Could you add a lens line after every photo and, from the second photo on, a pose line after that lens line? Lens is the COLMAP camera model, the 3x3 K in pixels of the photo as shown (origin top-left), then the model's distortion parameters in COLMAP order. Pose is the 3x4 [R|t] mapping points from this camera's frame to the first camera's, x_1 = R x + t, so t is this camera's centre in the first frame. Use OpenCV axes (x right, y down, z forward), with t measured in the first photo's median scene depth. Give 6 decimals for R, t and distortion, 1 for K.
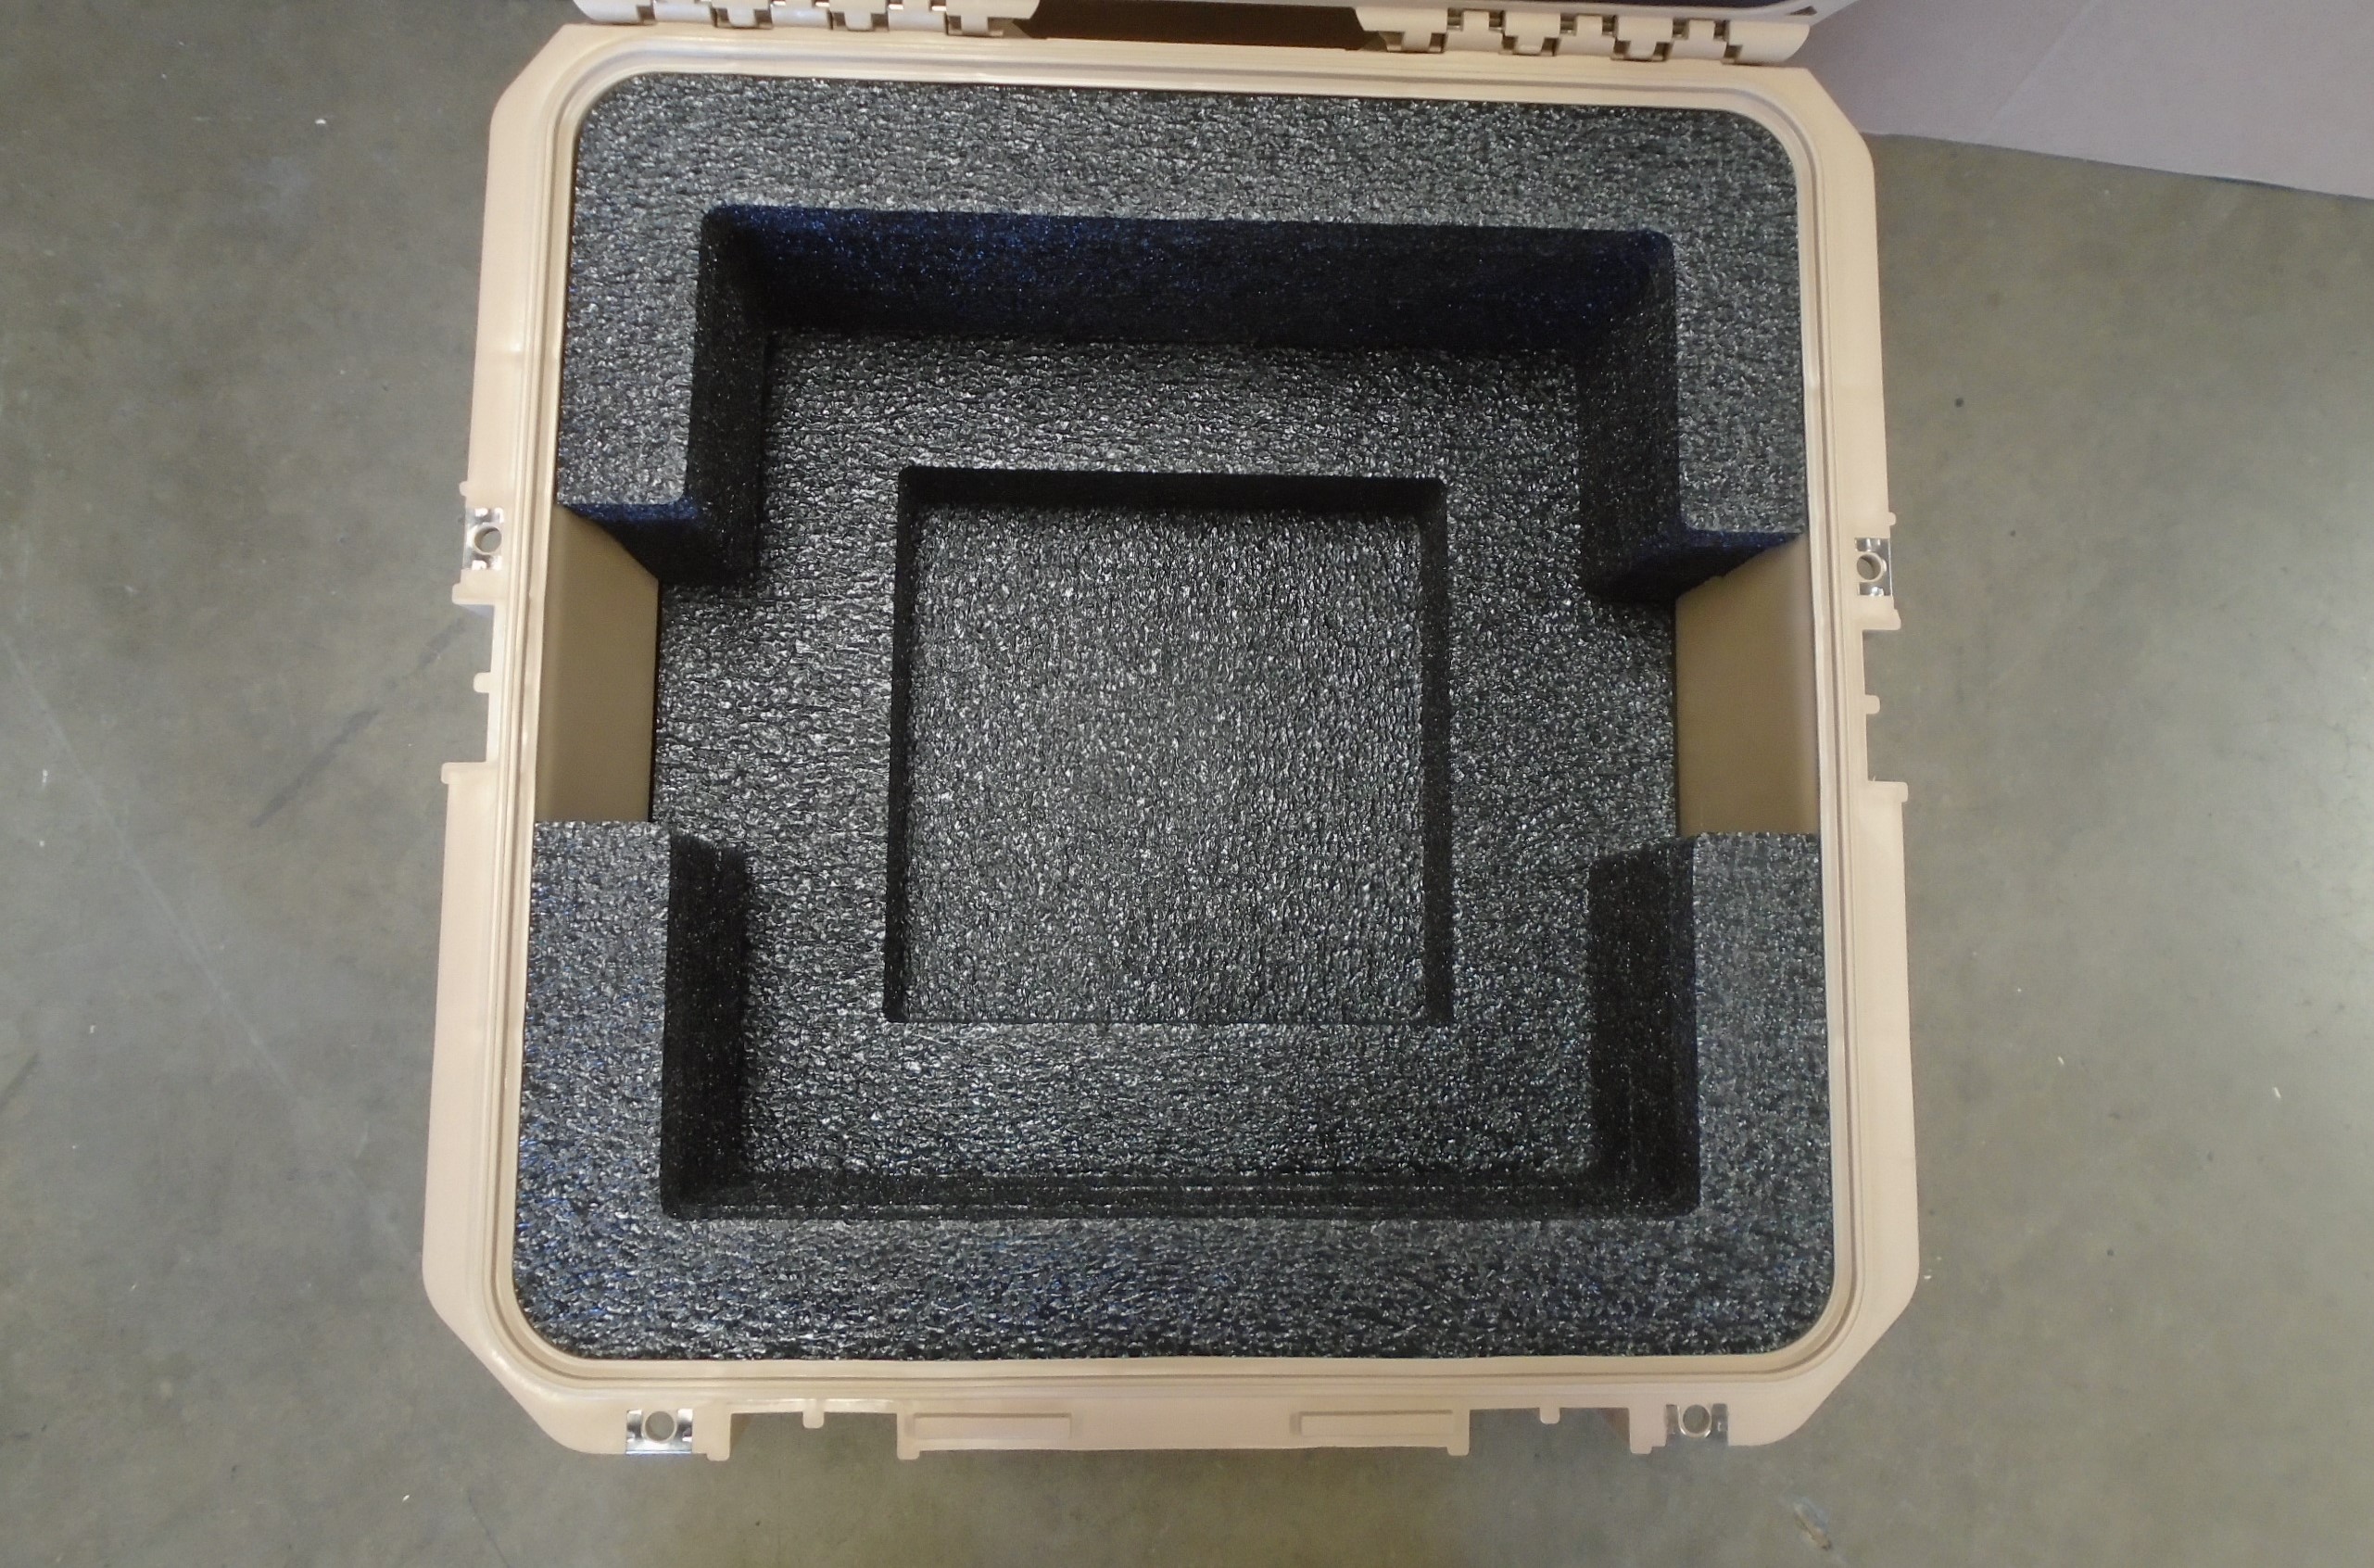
lens RADIAL K [[1850.5, 0, 1191.4], [0, 1850.5, 712.6], [0, 0, 1]] dist [-0.005332, -0.001641]
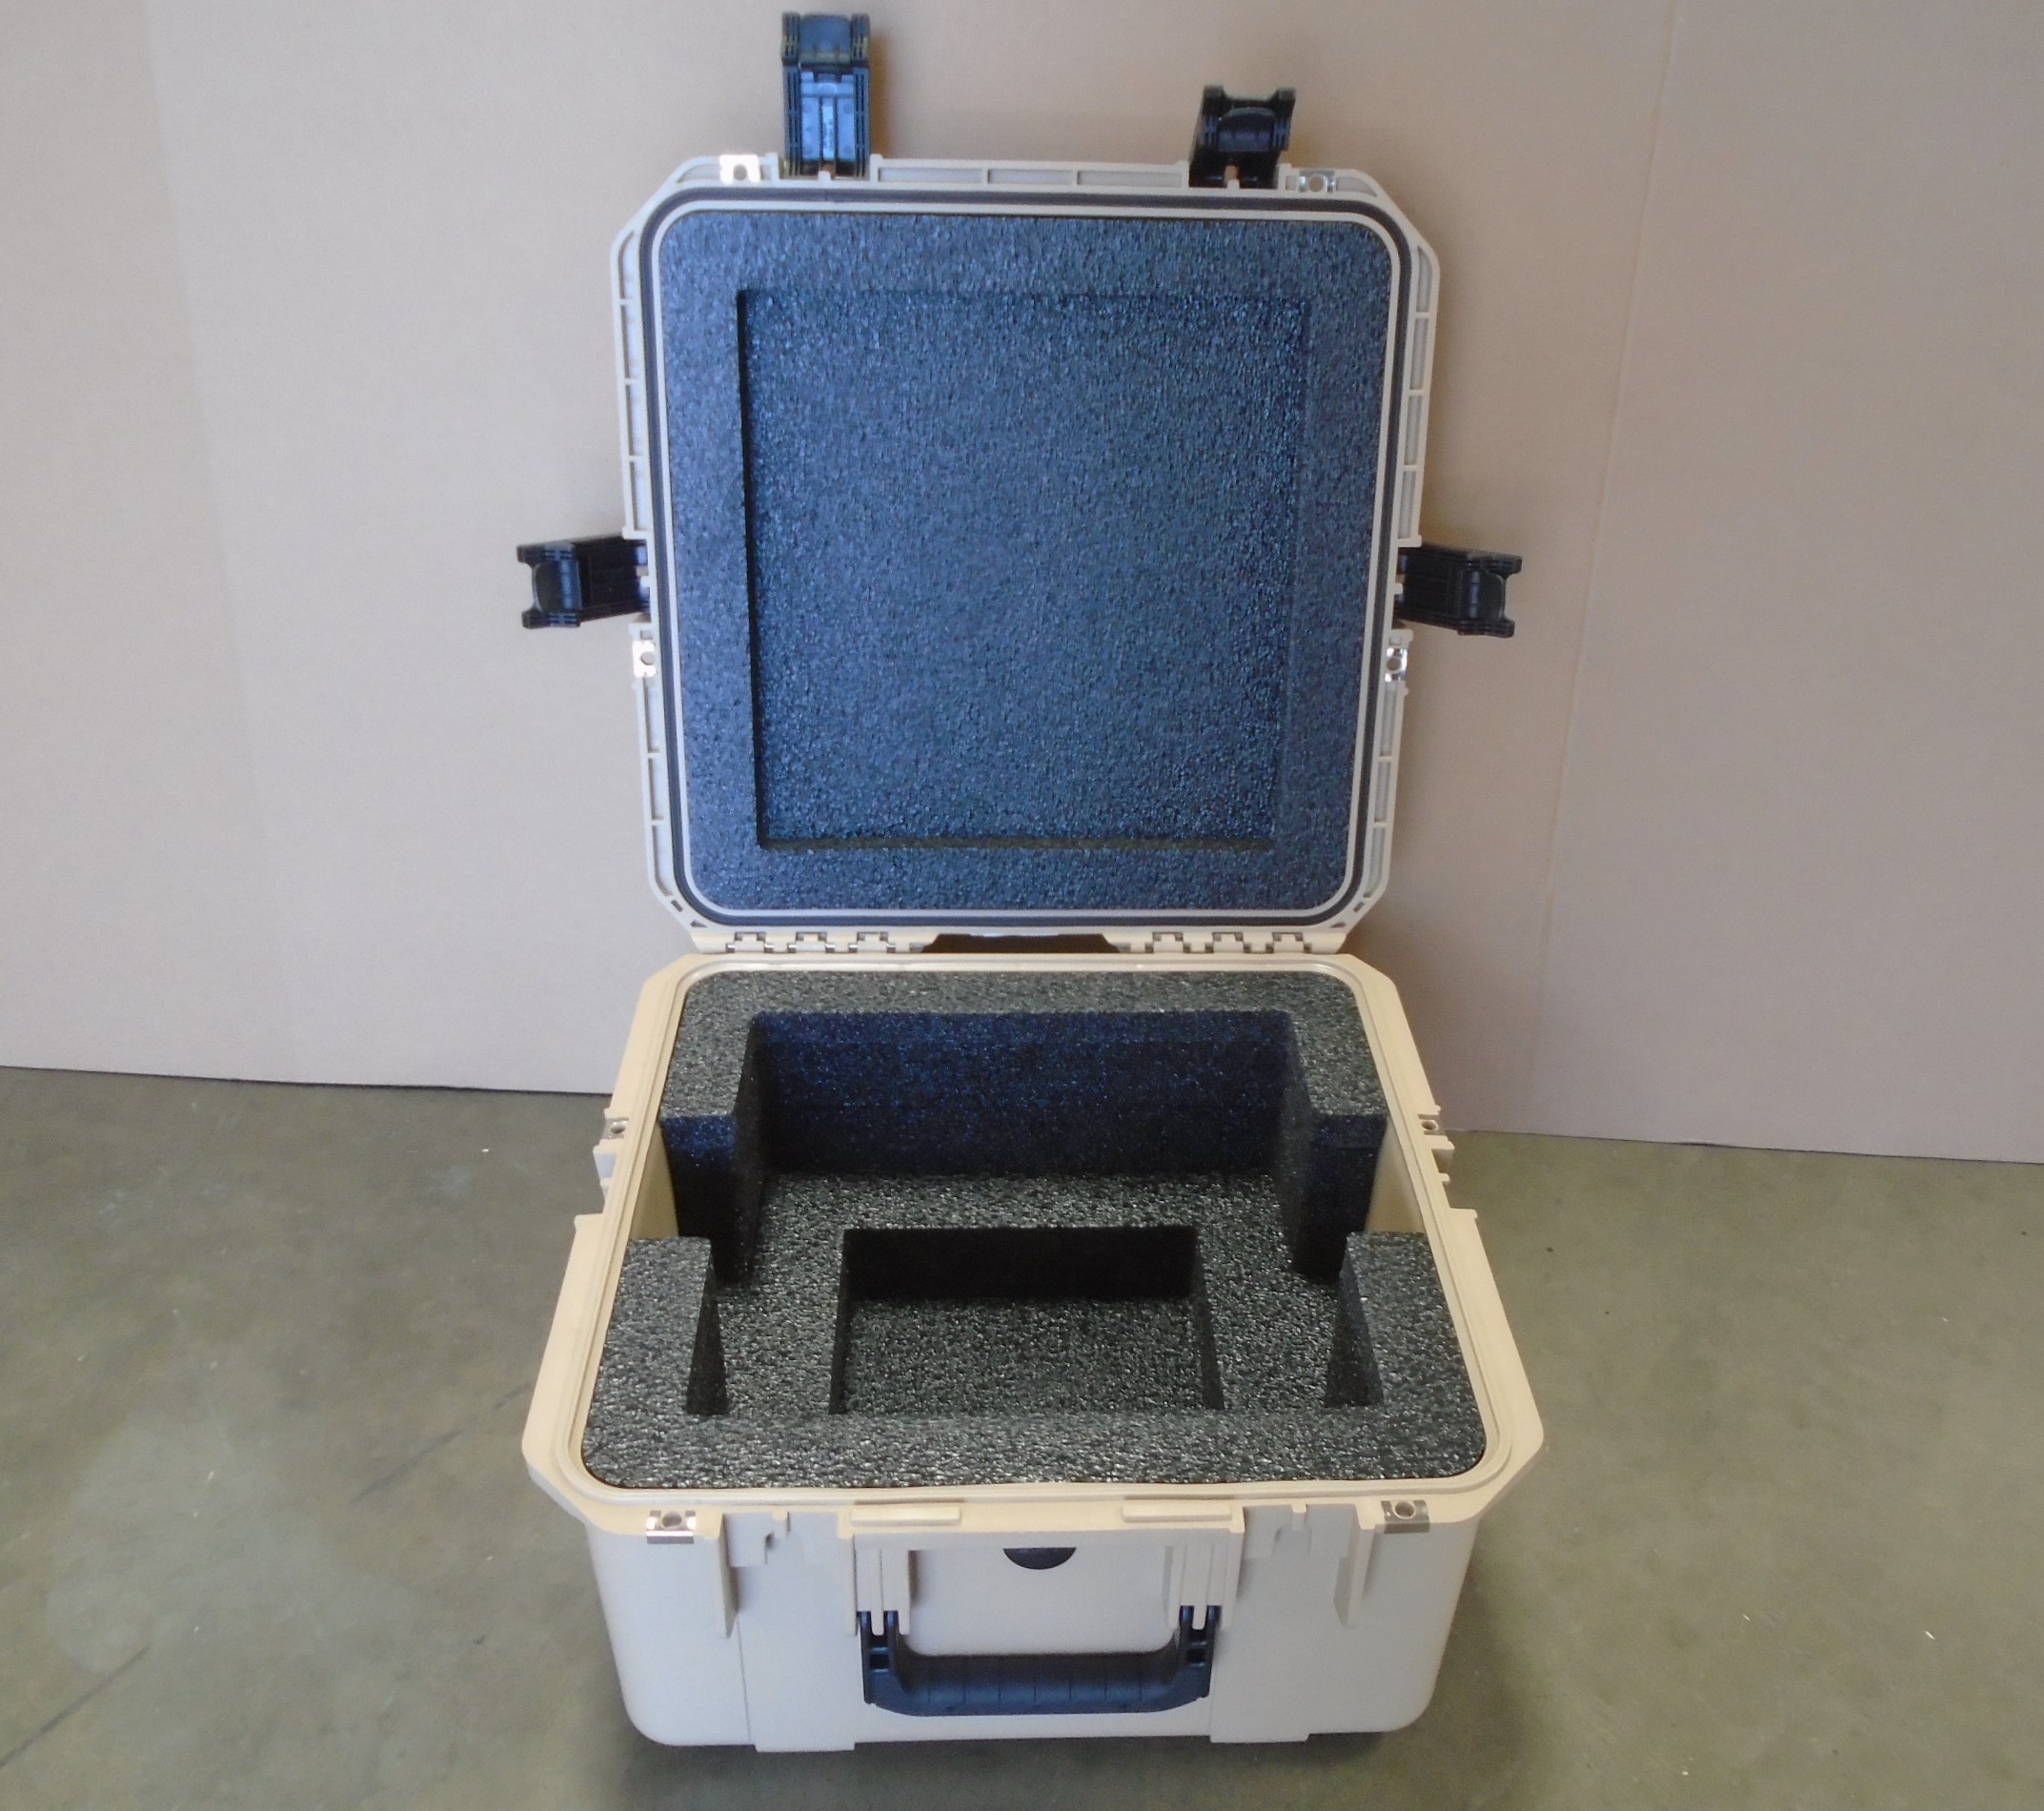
lens RADIAL K [[1884.1, 0, 1079.1], [0, 1884.1, 903.4], [0, 0, 1]] dist [-0.008295, -0.003905]
pose [[0.998099, -0.052741, 0.031872, 0.003808], [0.058042, 0.630804, -0.773768, 1.079048], [0.020704, 0.774147, 0.632667, -0.246321]]
